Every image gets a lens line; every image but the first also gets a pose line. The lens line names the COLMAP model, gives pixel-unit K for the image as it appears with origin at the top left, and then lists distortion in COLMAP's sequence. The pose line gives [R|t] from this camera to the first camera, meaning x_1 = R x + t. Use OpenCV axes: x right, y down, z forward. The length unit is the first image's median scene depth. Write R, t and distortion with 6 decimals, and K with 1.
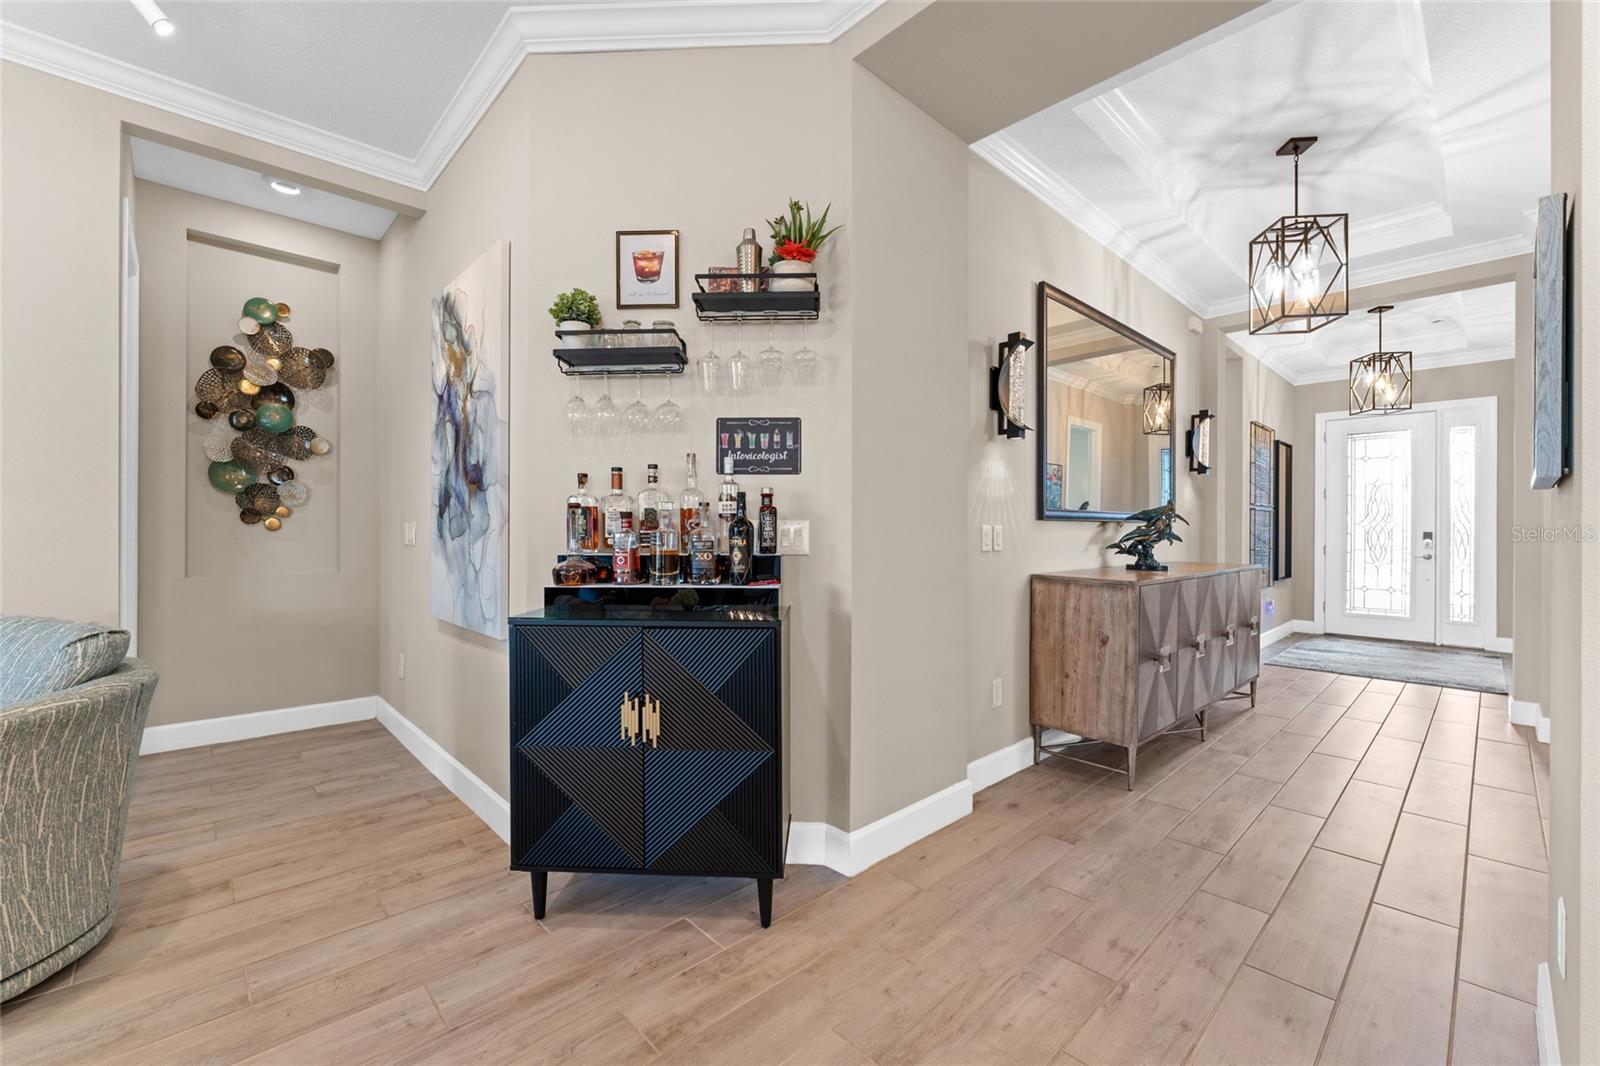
lens RADIAL K [[662.3, 0, 795.0], [0, 662.3, 530.7], [0, 0, 1]] dist [-0.004568, 0.000910]
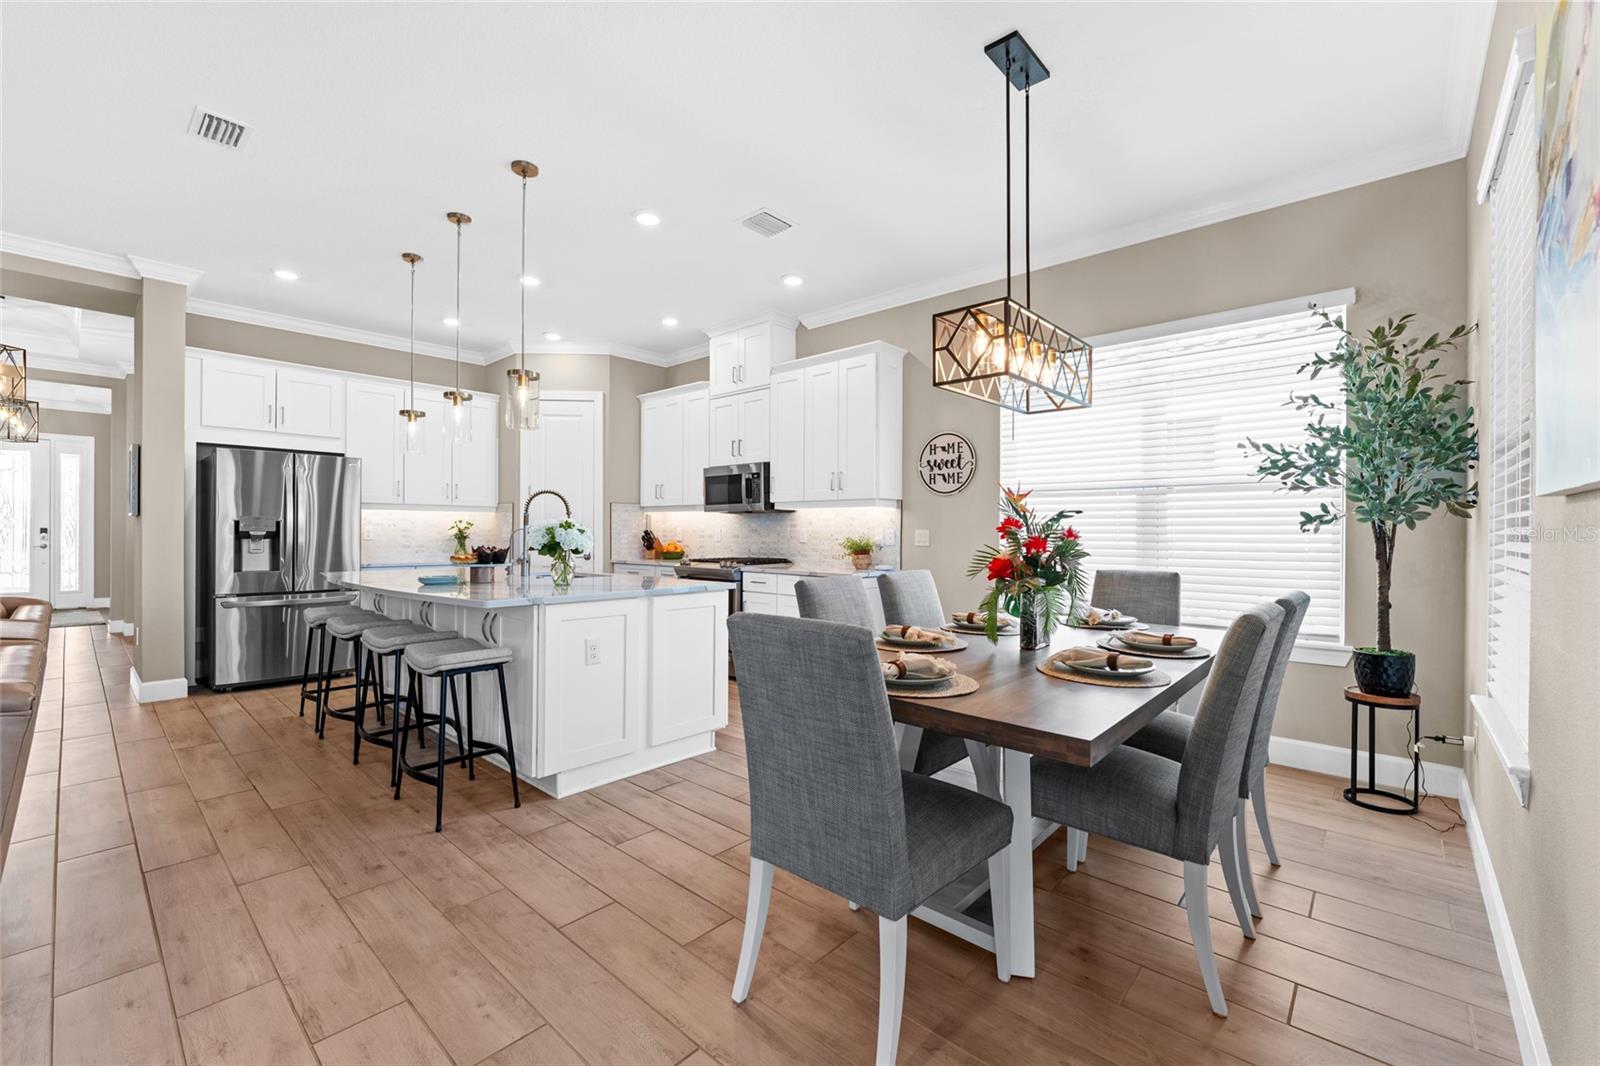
lens RADIAL K [[662.3, 0, 793.8], [0, 662.3, 531.2], [0, 0, 1]] dist [-0.004568, 0.000910]
pose [[-0.077224, -0.004699, 0.997003, -1.114683], [-0.003199, 0.999985, 0.004465, -0.005063], [-0.997009, -0.002844, -0.077238, -0.943386]]
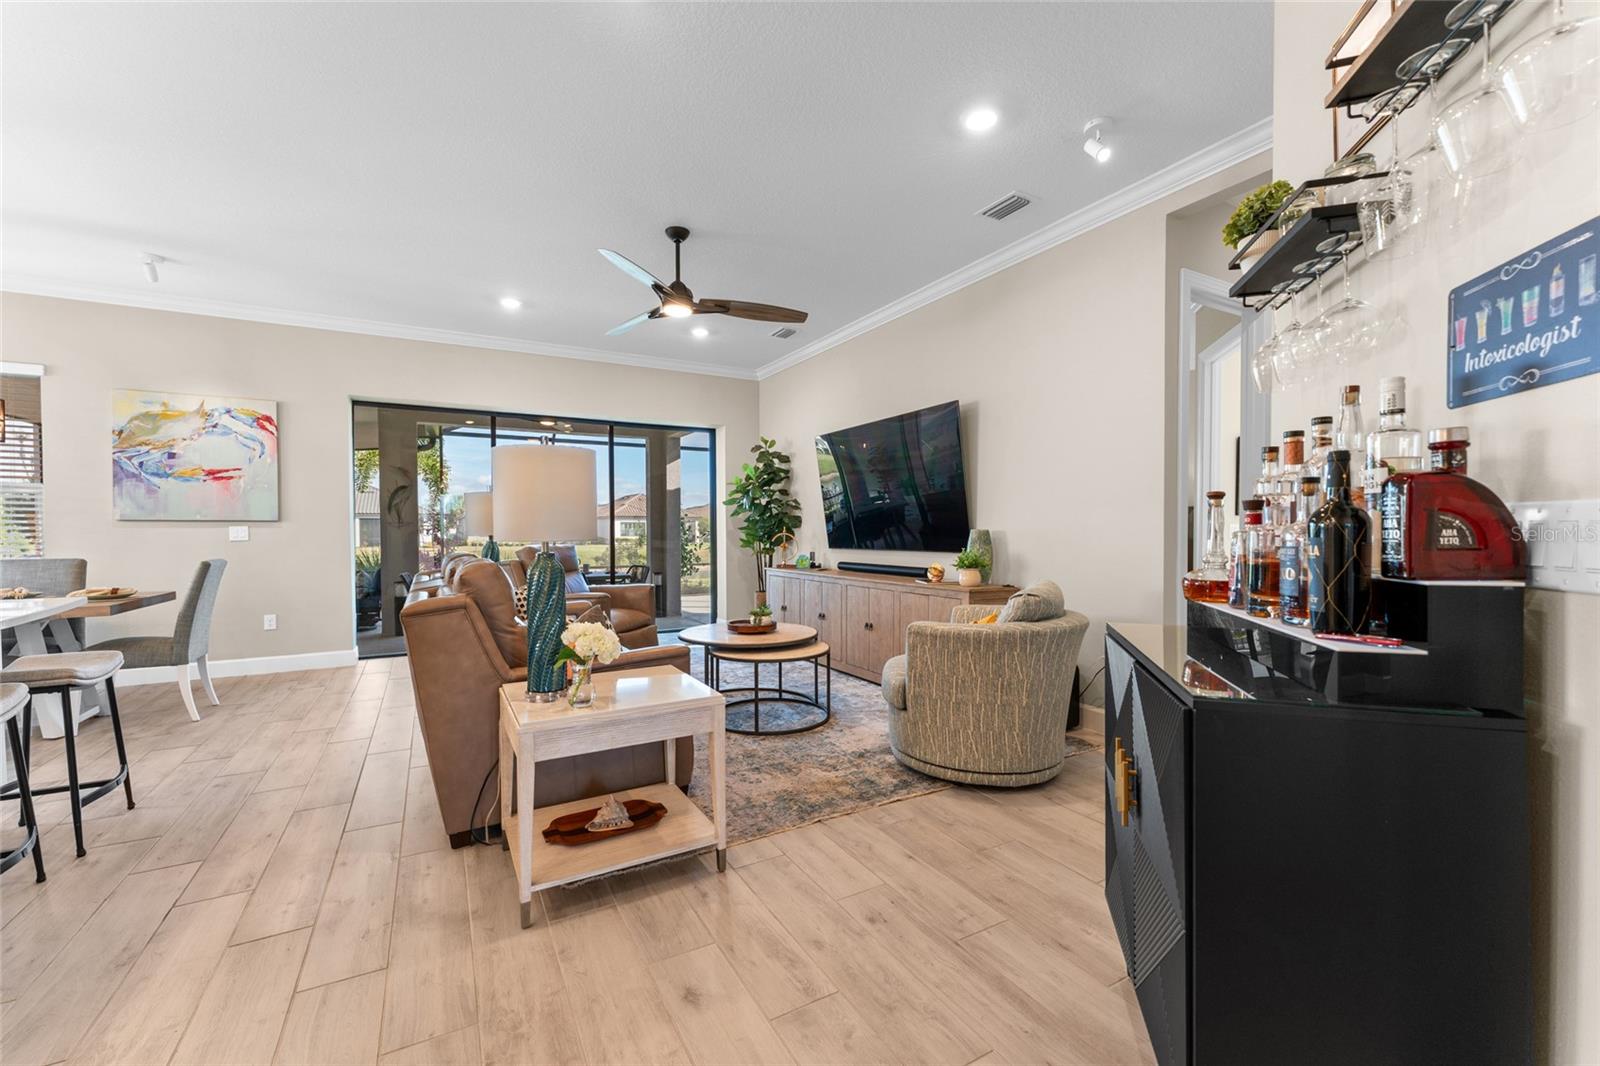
lens RADIAL K [[641.9, 0, 790.9], [0, 641.9, 540.3], [0, 0, 1]] dist [-0.000597, 0.000378]
pose [[-0.244798, 0.015558, -0.969449, 0.329356], [0.001223, 0.999875, 0.015737, 0.000852], [0.969573, 0.002667, -0.244787, 0.479985]]
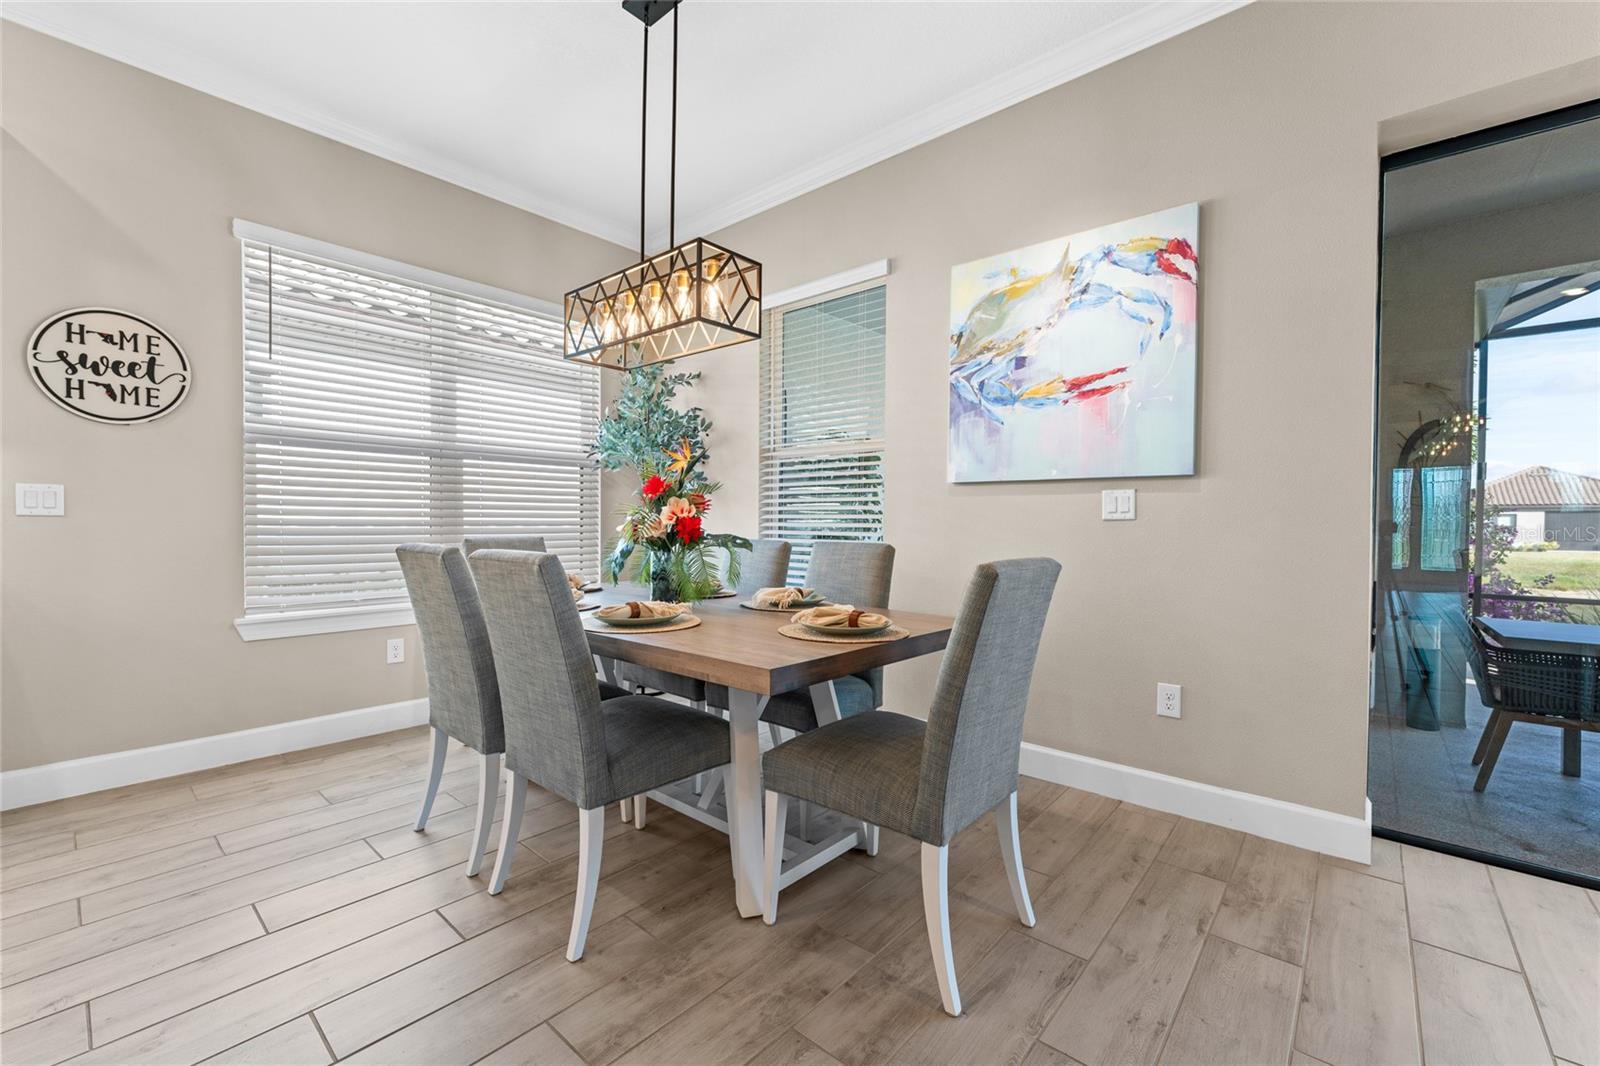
lens RADIAL K [[662.3, 0, 790.6], [0, 662.3, 533.4], [0, 0, 1]] dist [-0.004568, 0.000910]
pose [[-0.996021, -0.008951, -0.088665, -0.434636], [-0.010723, 0.999752, 0.019532, 0.031400], [0.088468, 0.020405, -0.995870, -0.503697]]
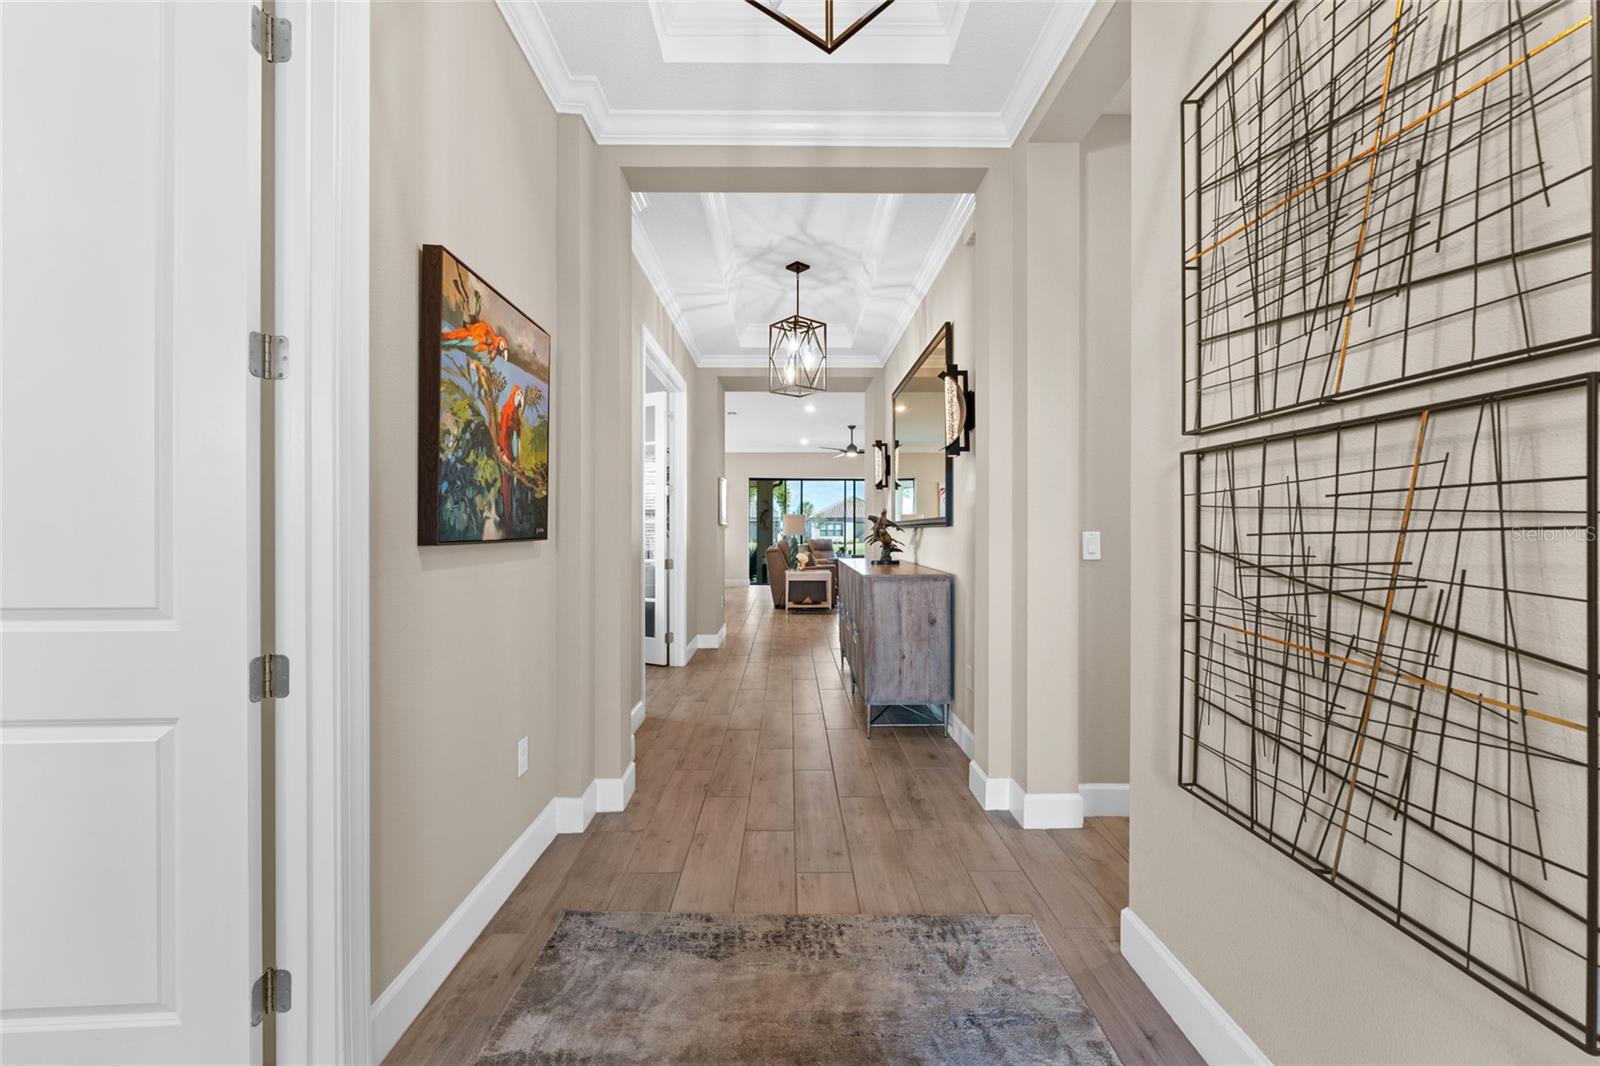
lens RADIAL K [[641.9, 0, 801.8], [0, 641.9, 531.5], [0, 0, 1]] dist [-0.000597, 0.000378]
pose [[-0.672758, 0.001741, -0.739861, 1.688832], [-0.004064, 0.999973, 0.006048, -0.021768], [0.739852, 0.007076, -0.672733, 1.863965]]
